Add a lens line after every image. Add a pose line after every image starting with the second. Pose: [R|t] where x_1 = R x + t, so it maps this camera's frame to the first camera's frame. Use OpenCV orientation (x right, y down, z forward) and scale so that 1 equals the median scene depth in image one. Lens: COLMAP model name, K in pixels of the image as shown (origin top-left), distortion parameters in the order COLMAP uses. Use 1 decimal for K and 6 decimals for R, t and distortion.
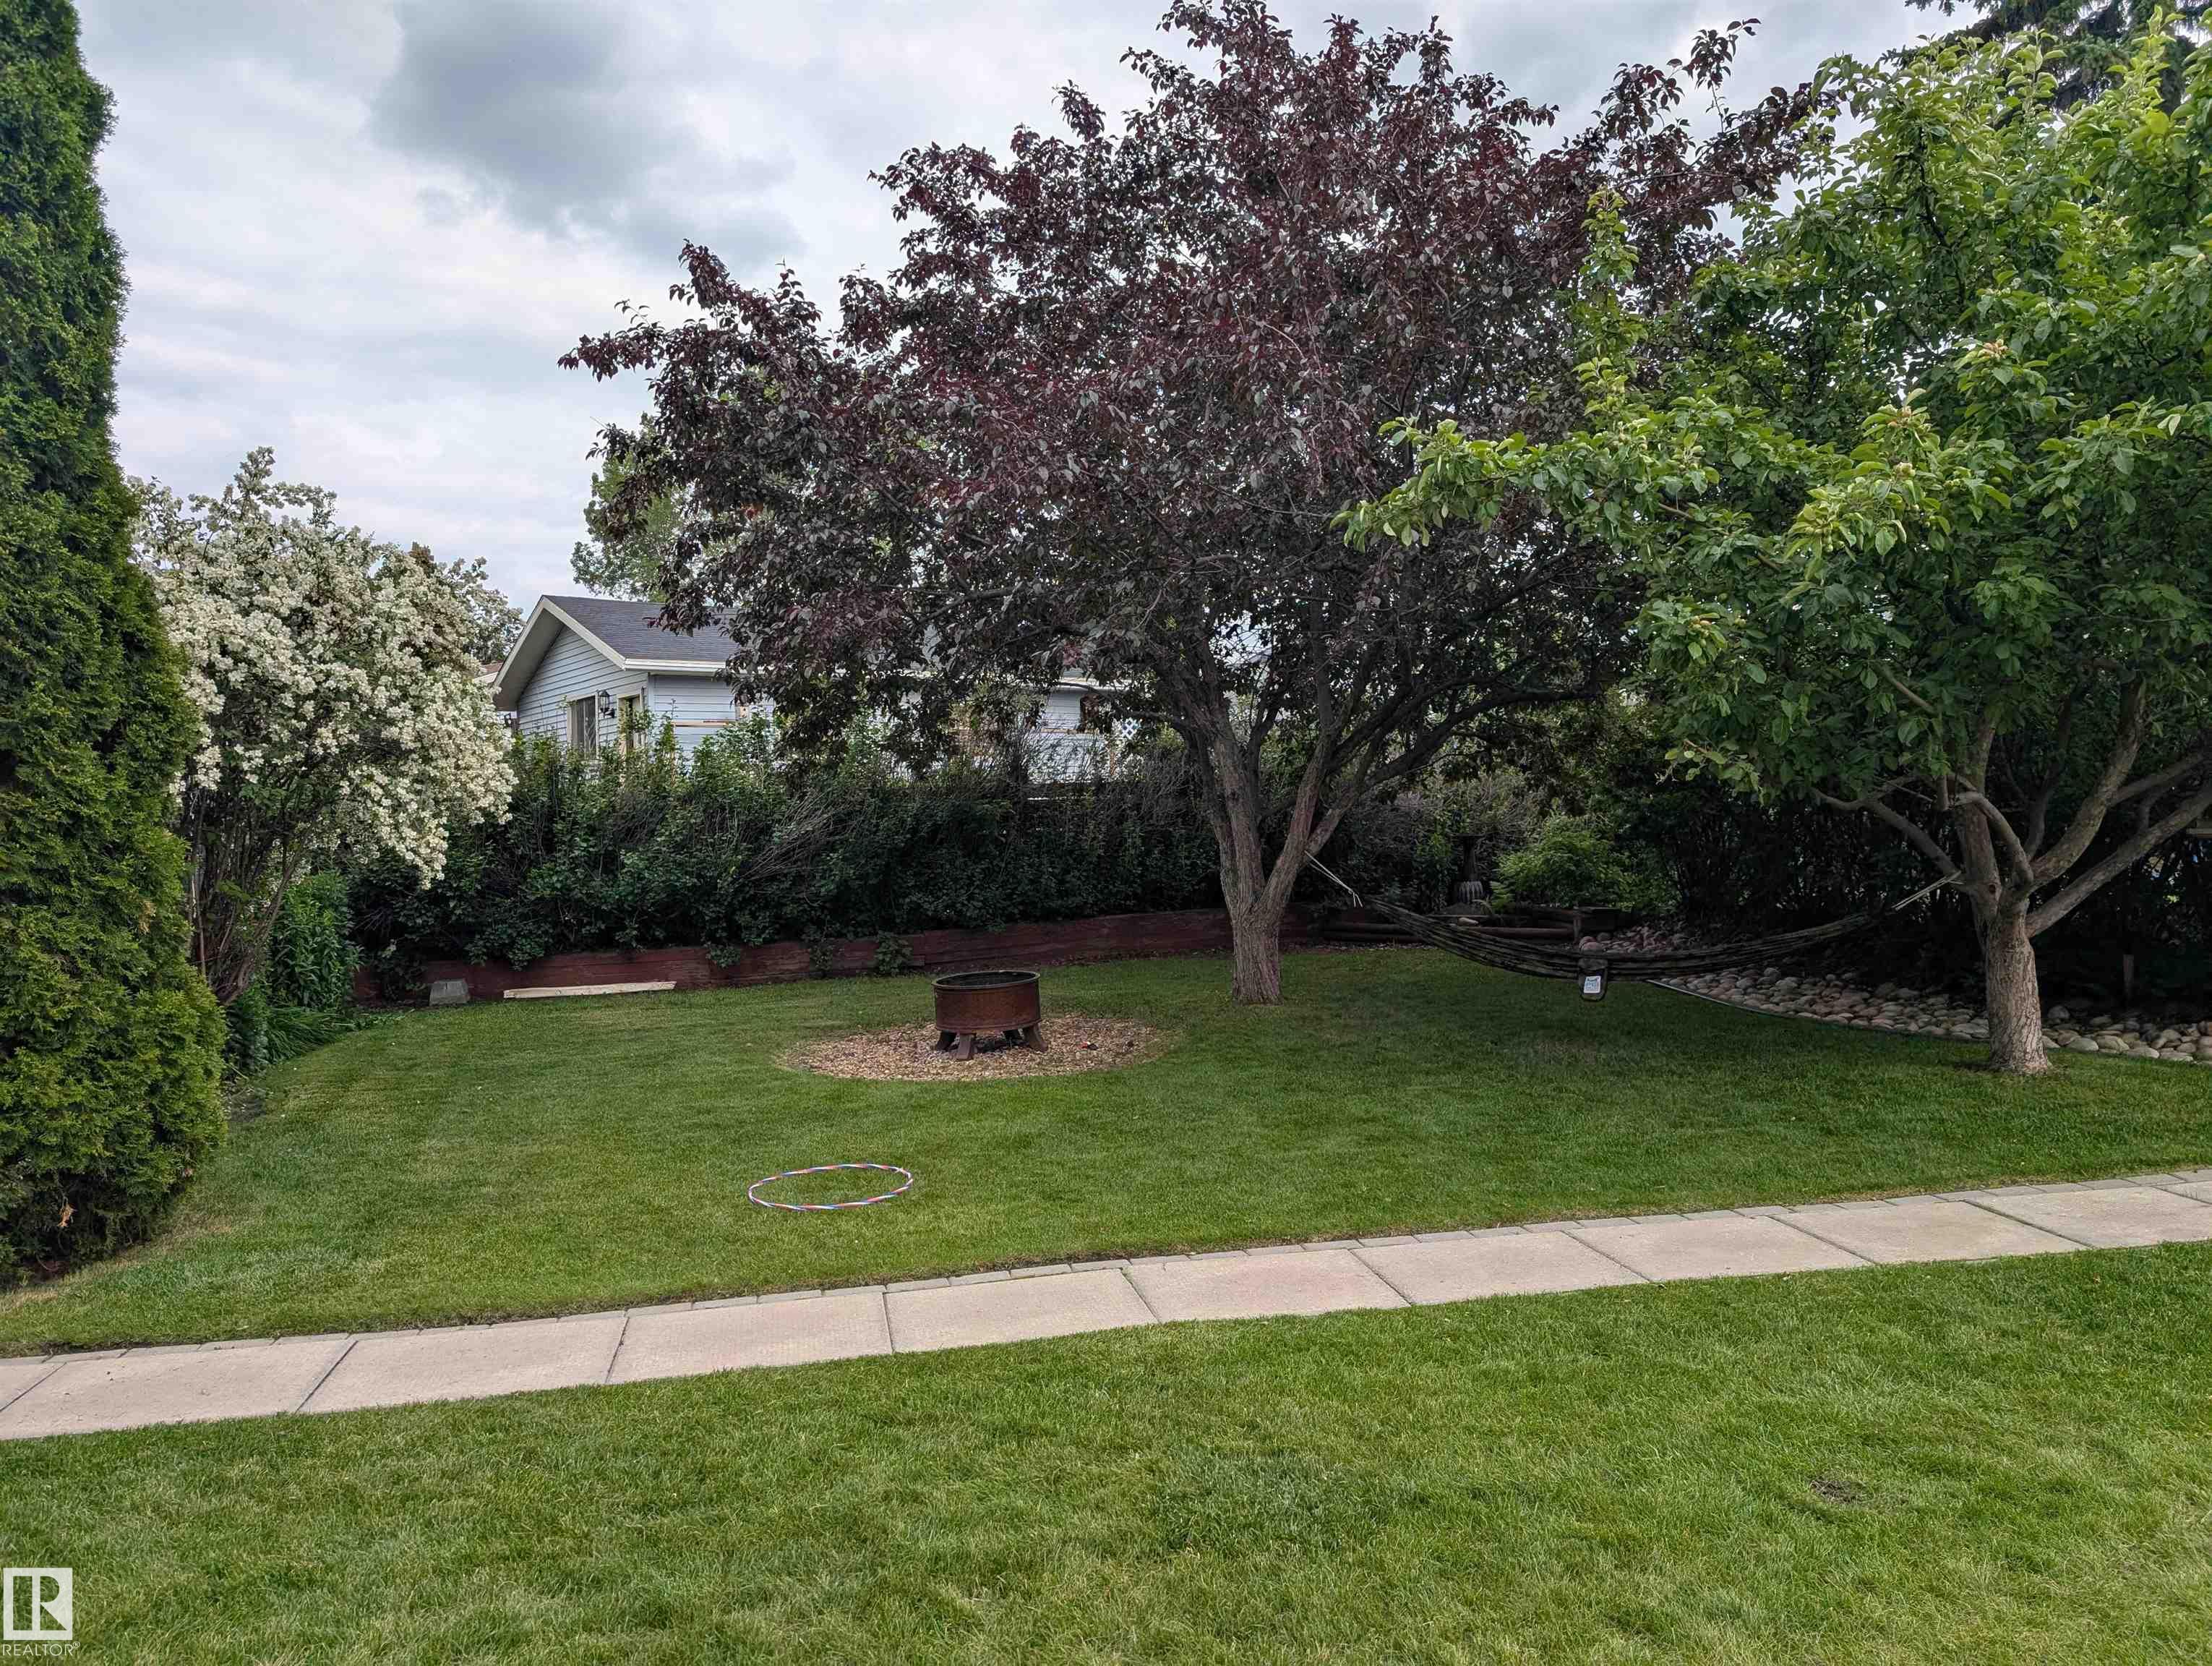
lens RADIAL K [[1541.9, 0, 1148.0], [0, 1541.9, 850.2], [0, 0, 1]] dist [0.006189, -0.004181]
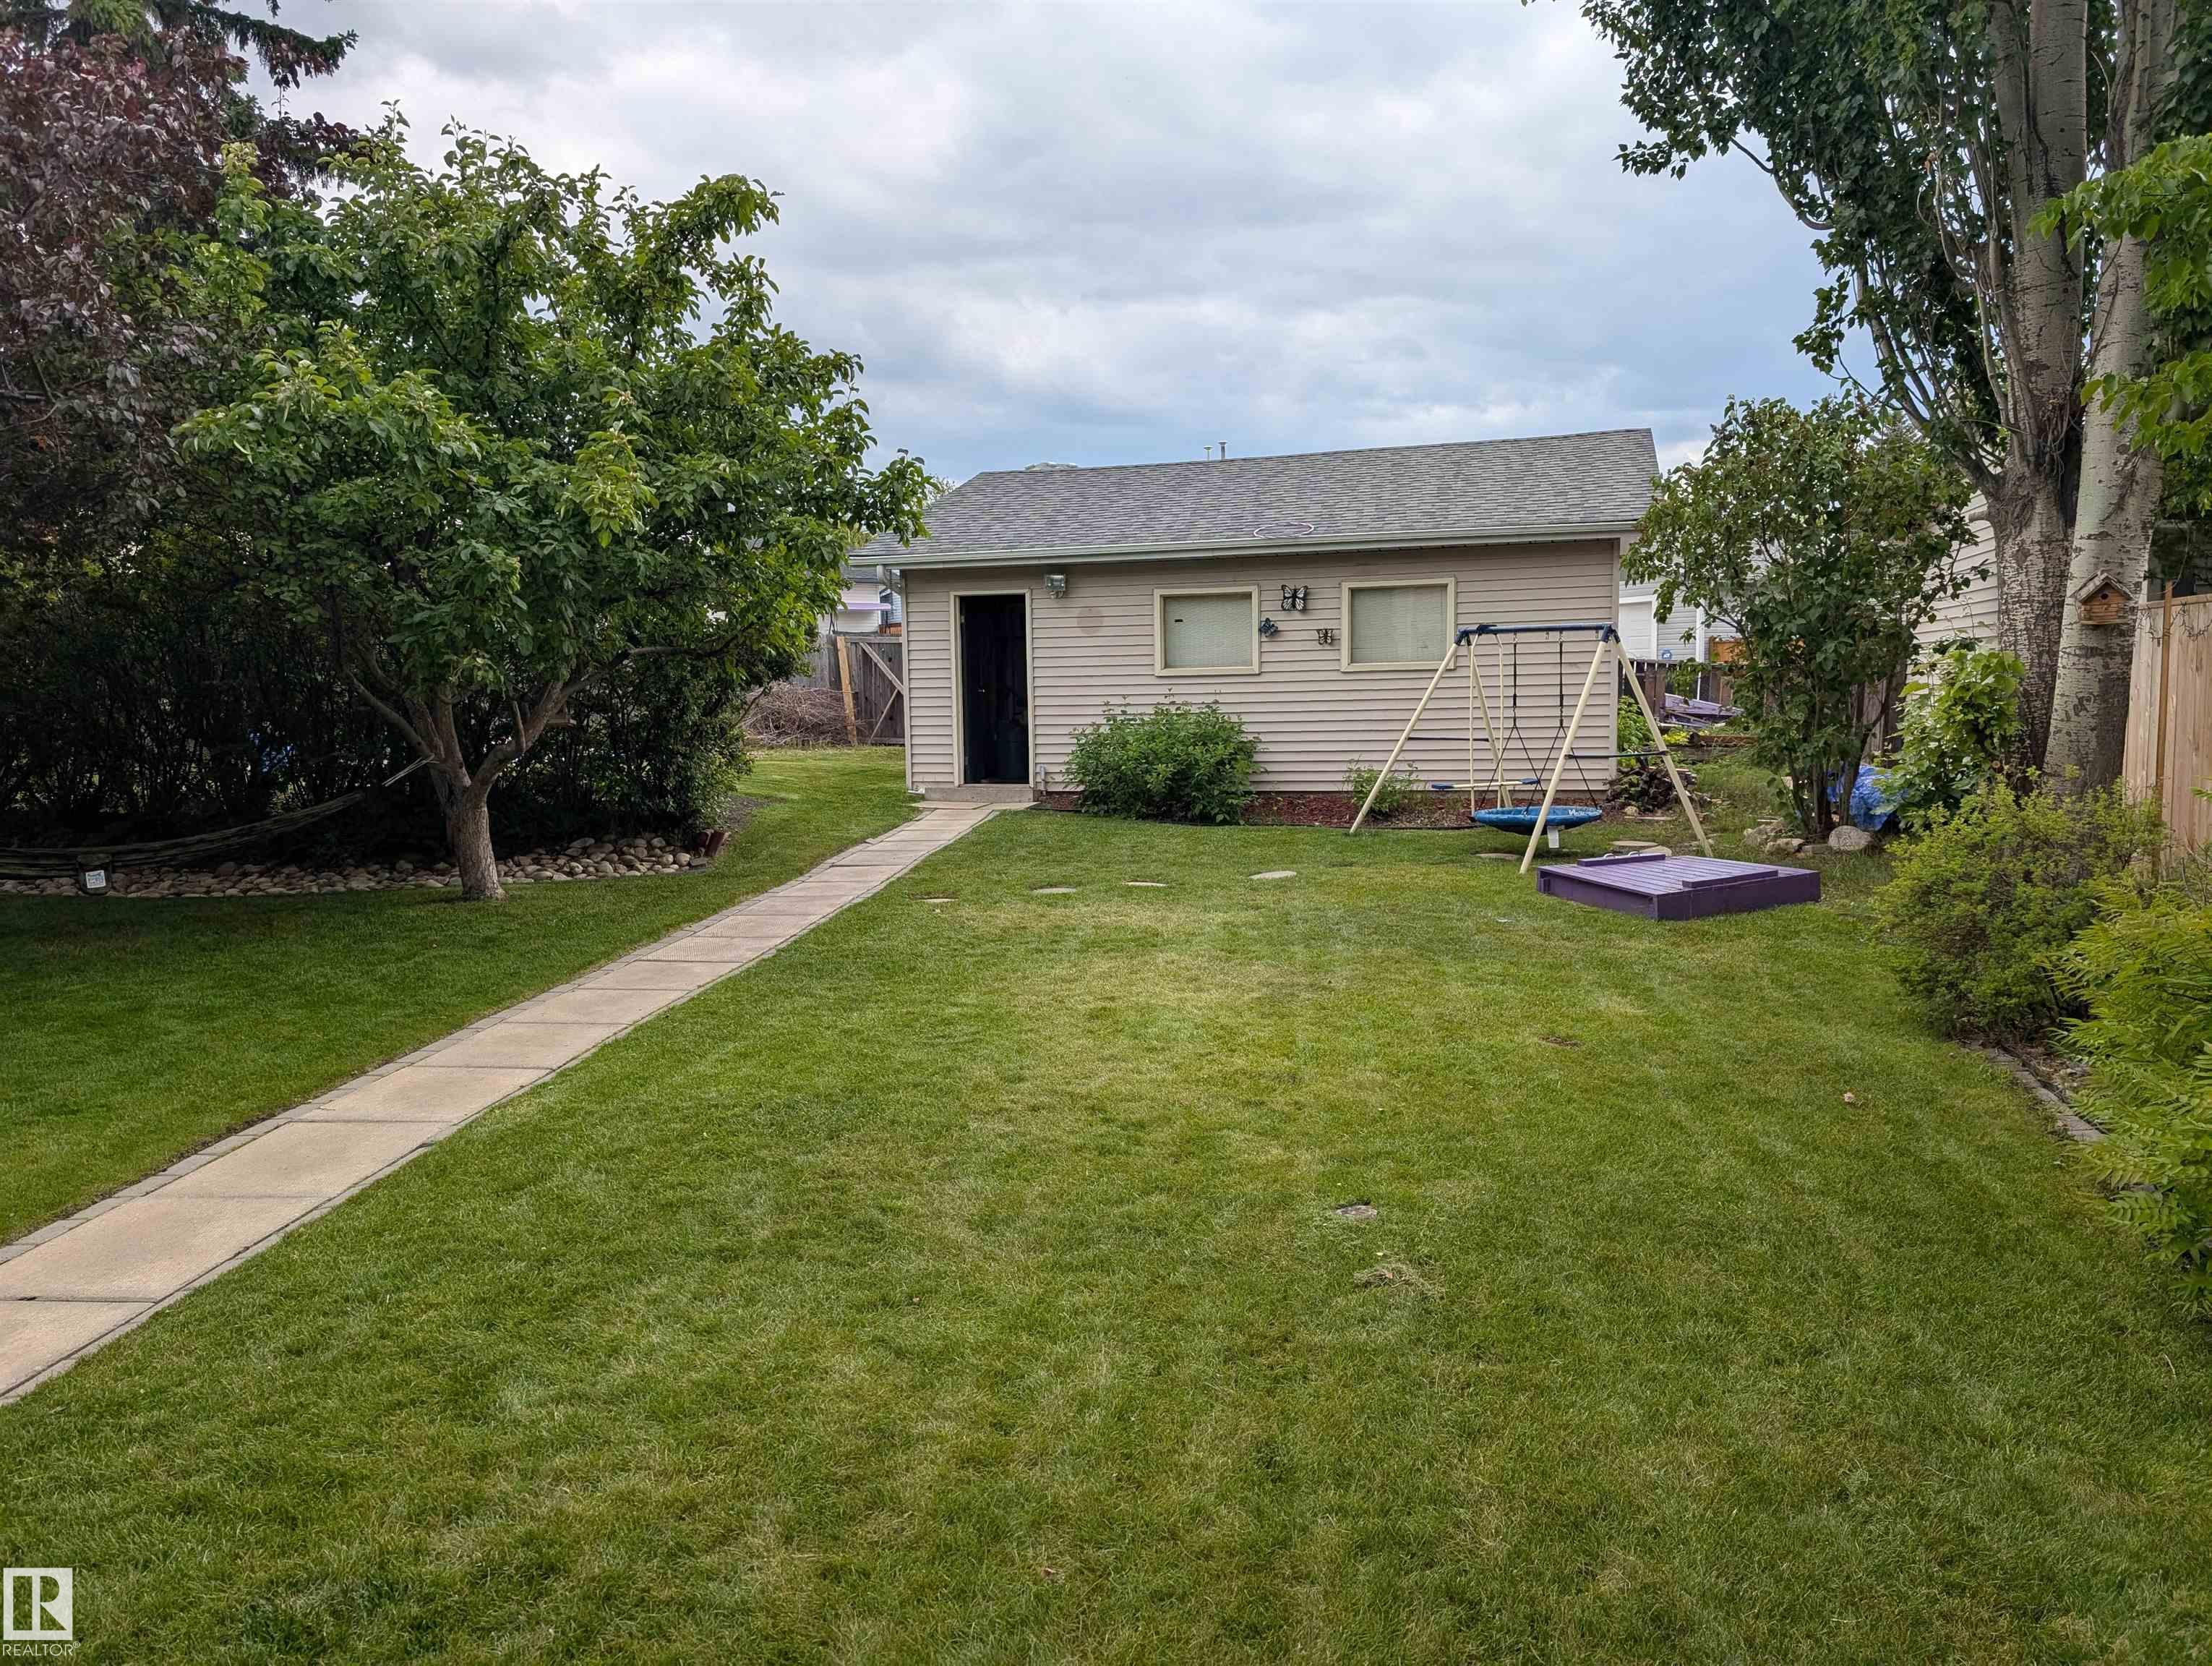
lens RADIAL K [[1541.9, 0, 1148.0], [0, 1541.9, 850.2], [0, 0, 1]] dist [0.006189, -0.004181]
pose [[0.234190, -0.074849, 0.969305, -0.909625], [0.017919, 0.997195, 0.072674, 0.011510], [-0.972026, 0.000350, 0.234874, 0.156016]]
